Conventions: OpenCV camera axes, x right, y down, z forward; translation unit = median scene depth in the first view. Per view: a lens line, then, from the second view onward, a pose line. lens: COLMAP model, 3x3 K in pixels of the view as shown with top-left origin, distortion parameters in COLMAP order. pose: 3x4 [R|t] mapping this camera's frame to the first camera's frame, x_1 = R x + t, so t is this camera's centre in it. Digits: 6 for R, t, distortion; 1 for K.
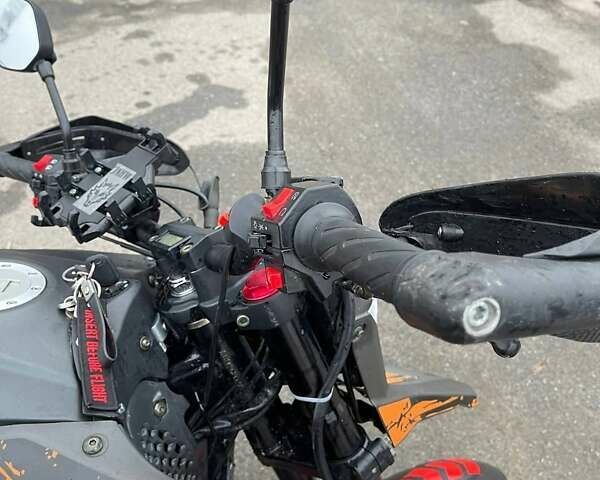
lens RADIAL K [[617.8, 0, 313.8], [0, 617.8, 237.9], [0, 0, 1]] dist [0.026885, 0.000000]
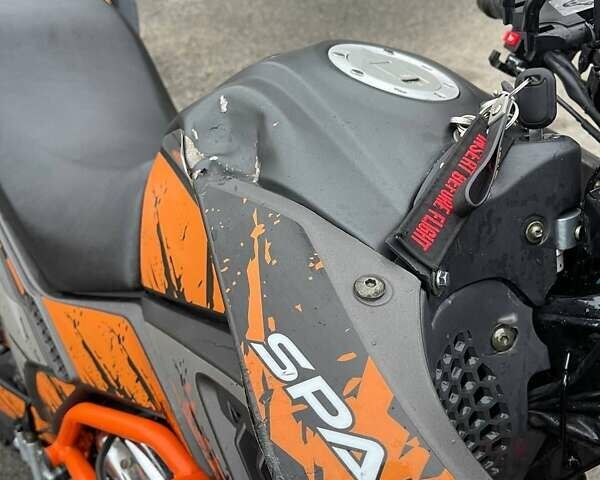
lens RADIAL K [[617.8, 0, 302.0], [0, 617.8, 241.8], [0, 0, 1]] dist [0.026885, 0.000000]
pose [[0.632093, 0.445217, -0.634224, -0.024357], [-0.444591, 0.878720, 0.173752, 0.170026], [0.634663, 0.172143, 0.753372, 0.383882]]
